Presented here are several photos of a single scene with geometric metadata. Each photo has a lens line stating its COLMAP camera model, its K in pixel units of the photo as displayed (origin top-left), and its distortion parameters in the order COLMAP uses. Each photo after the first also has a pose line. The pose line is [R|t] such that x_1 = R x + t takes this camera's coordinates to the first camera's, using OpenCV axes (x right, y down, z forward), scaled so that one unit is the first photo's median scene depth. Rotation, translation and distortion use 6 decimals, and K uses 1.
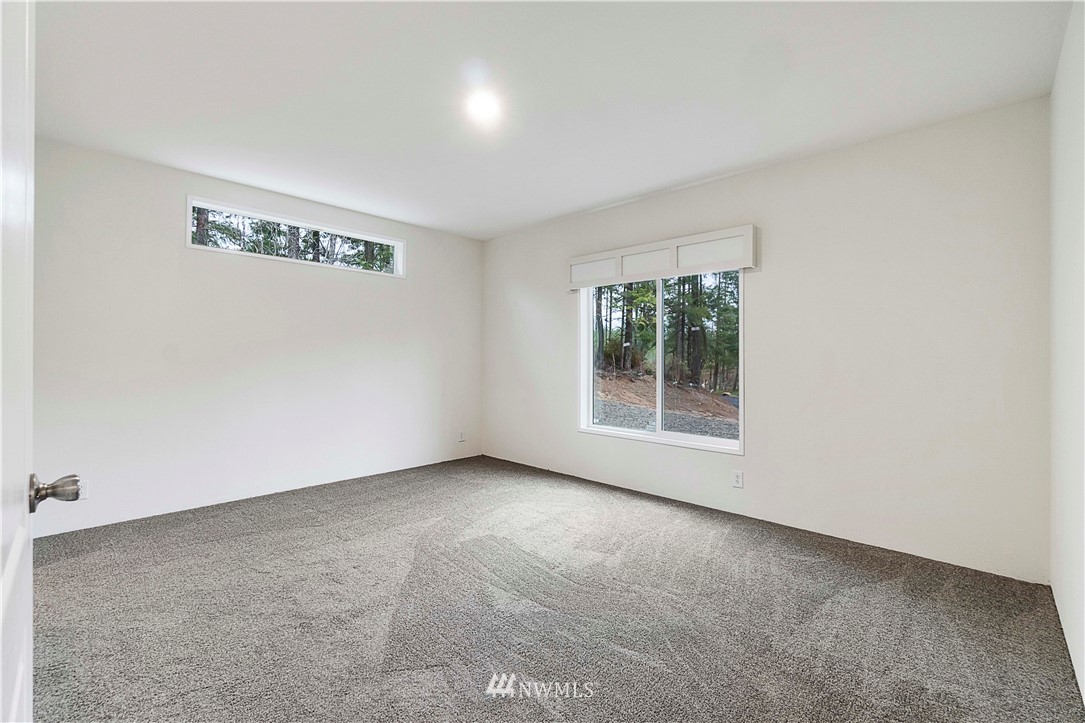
lens RADIAL K [[460.6, 0, 541.1], [0, 460.6, 363.2], [0, 0, 1]] dist [-0.002013, -0.000012]
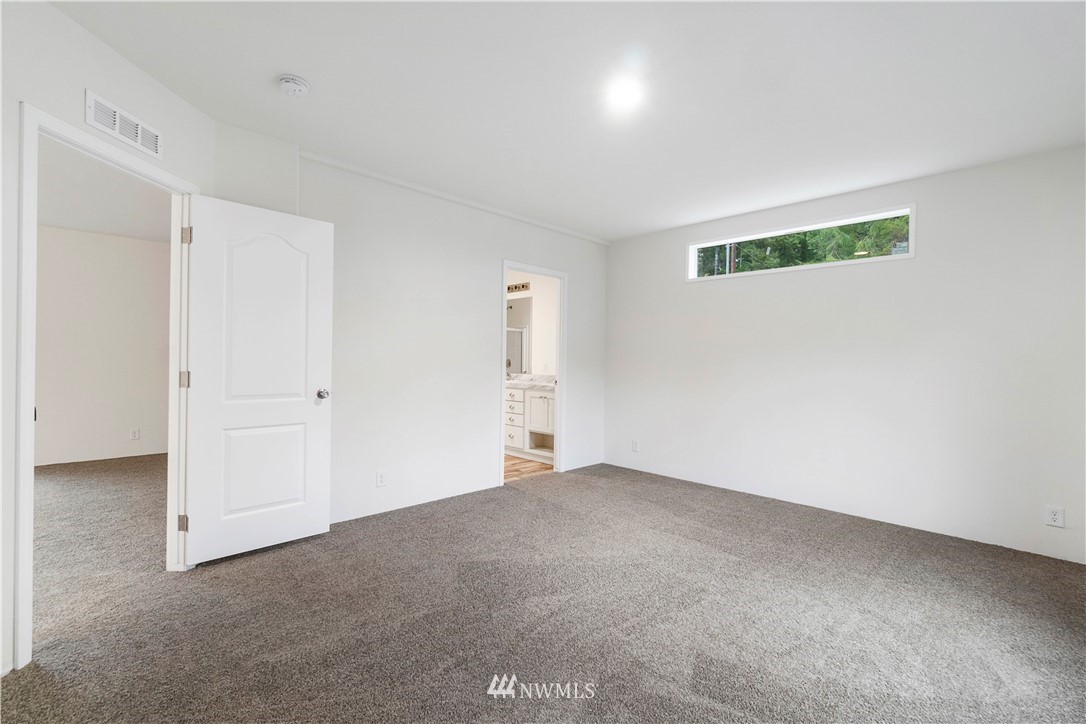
lens RADIAL K [[461.1, 0, 541.6], [0, 461.1, 363.7], [0, 0, 1]] dist [-0.002013, -0.000012]
pose [[-0.016343, -0.001496, -0.999865, 0.561374], [-0.033010, 0.999455, -0.000956, -0.000714], [0.999321, 0.032990, -0.016383, 0.599253]]
